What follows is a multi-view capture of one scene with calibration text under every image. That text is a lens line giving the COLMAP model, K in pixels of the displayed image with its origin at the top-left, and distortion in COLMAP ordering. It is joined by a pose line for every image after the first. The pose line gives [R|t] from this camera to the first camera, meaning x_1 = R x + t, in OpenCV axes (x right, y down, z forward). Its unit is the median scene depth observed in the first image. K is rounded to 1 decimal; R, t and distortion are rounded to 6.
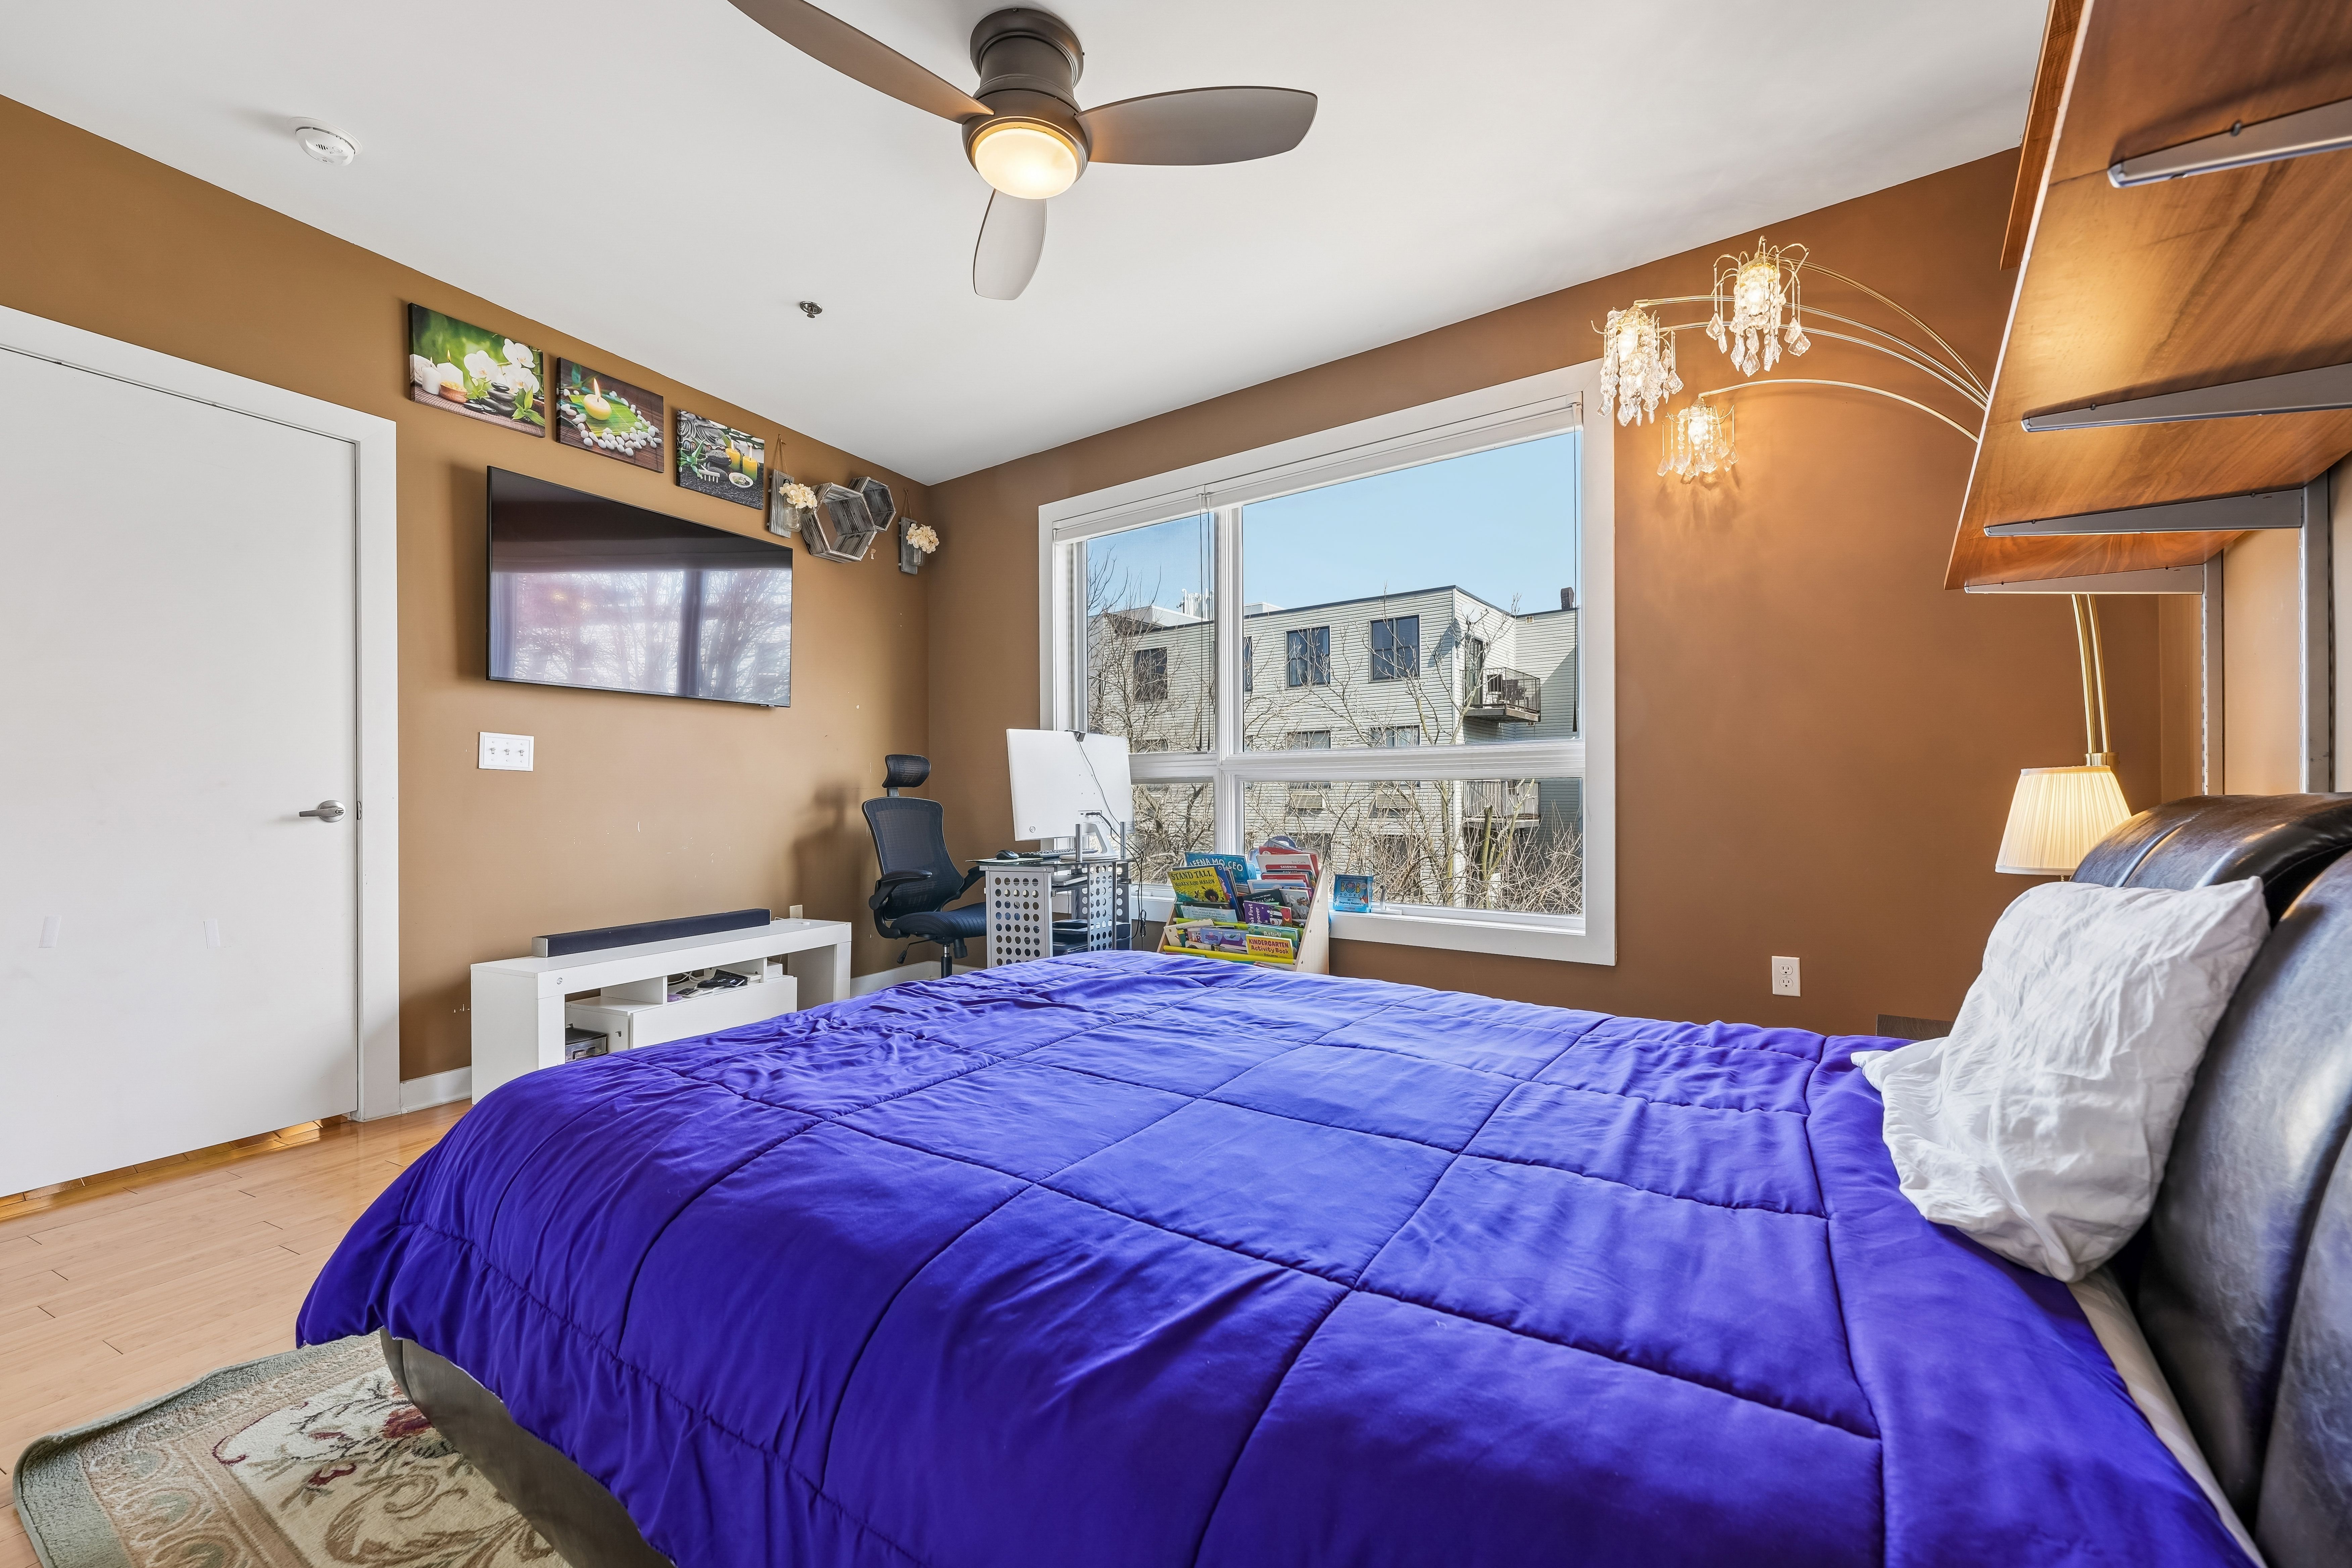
lens RADIAL K [[947.4, 0, 1186.6], [0, 947.4, 800.1], [0, 0, 1]] dist [0.002152, -0.000411]
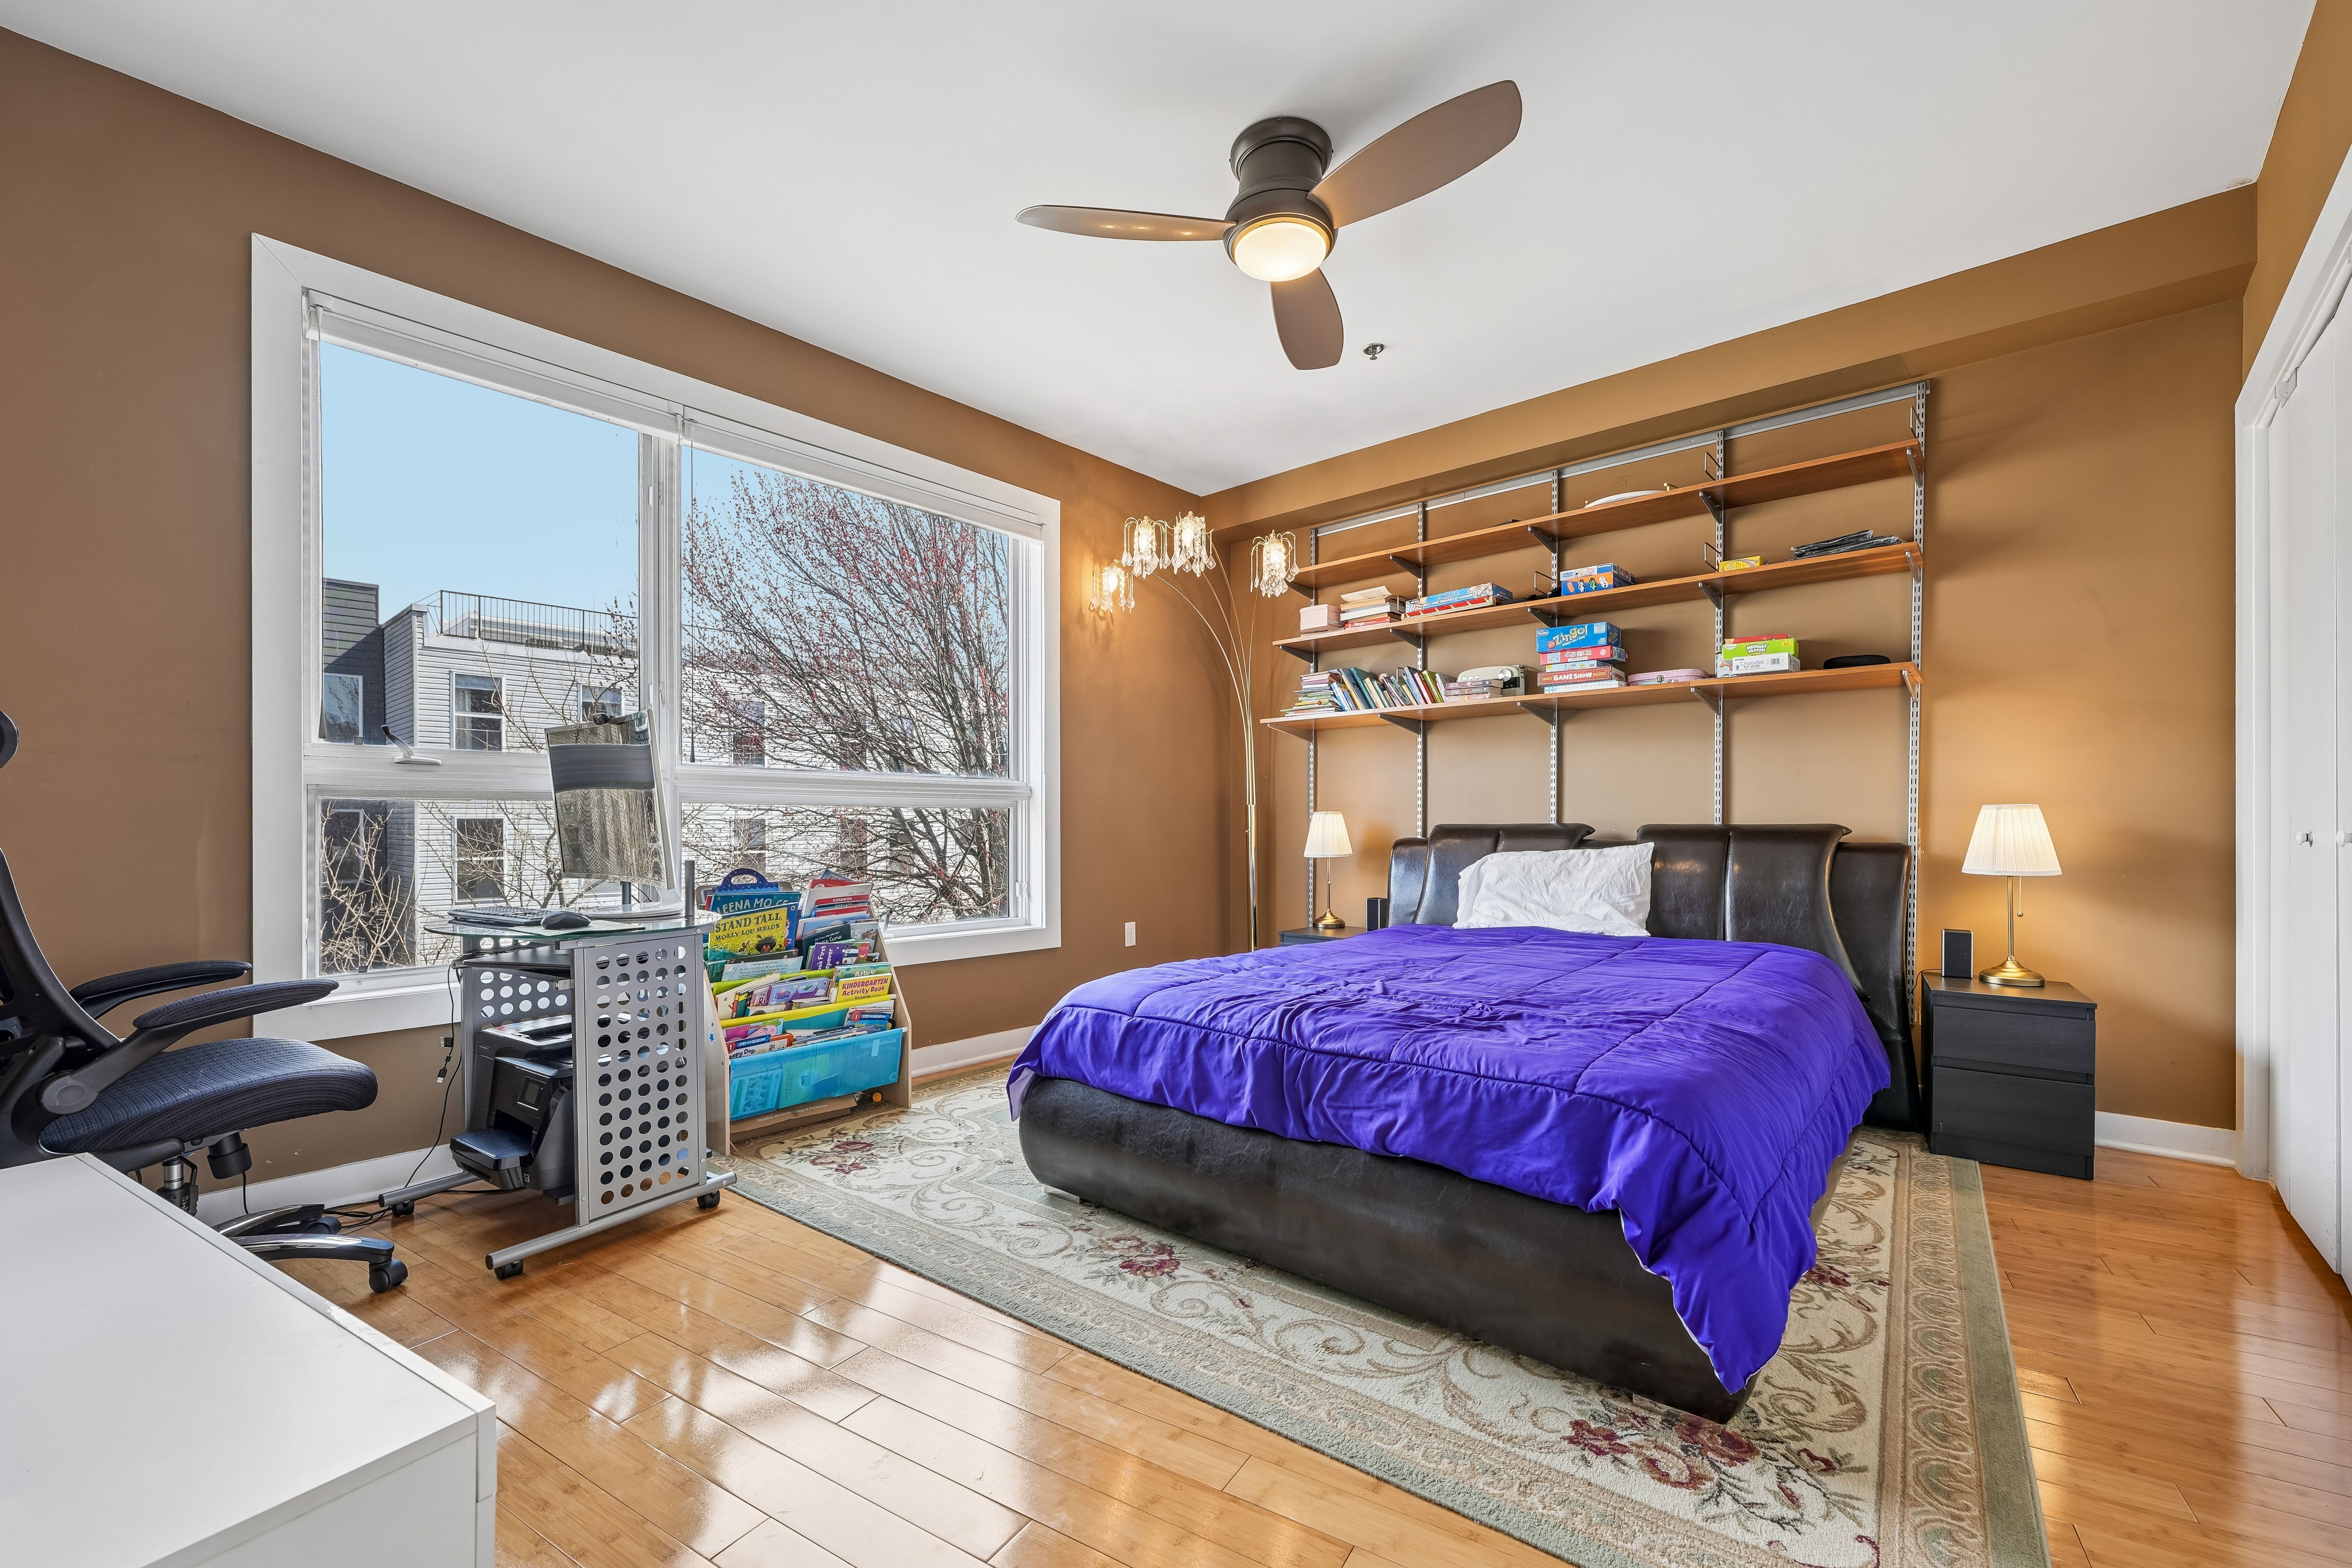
lens RADIAL K [[947.4, 0, 1166.0], [0, 947.4, 819.0], [0, 0, 1]] dist [0.002152, -0.000411]
pose [[0.104856, 0.009649, 0.994441, -1.920831], [0.004265, 0.999939, -0.010152, 0.010891], [-0.994478, 0.005305, 0.104808, 1.520246]]
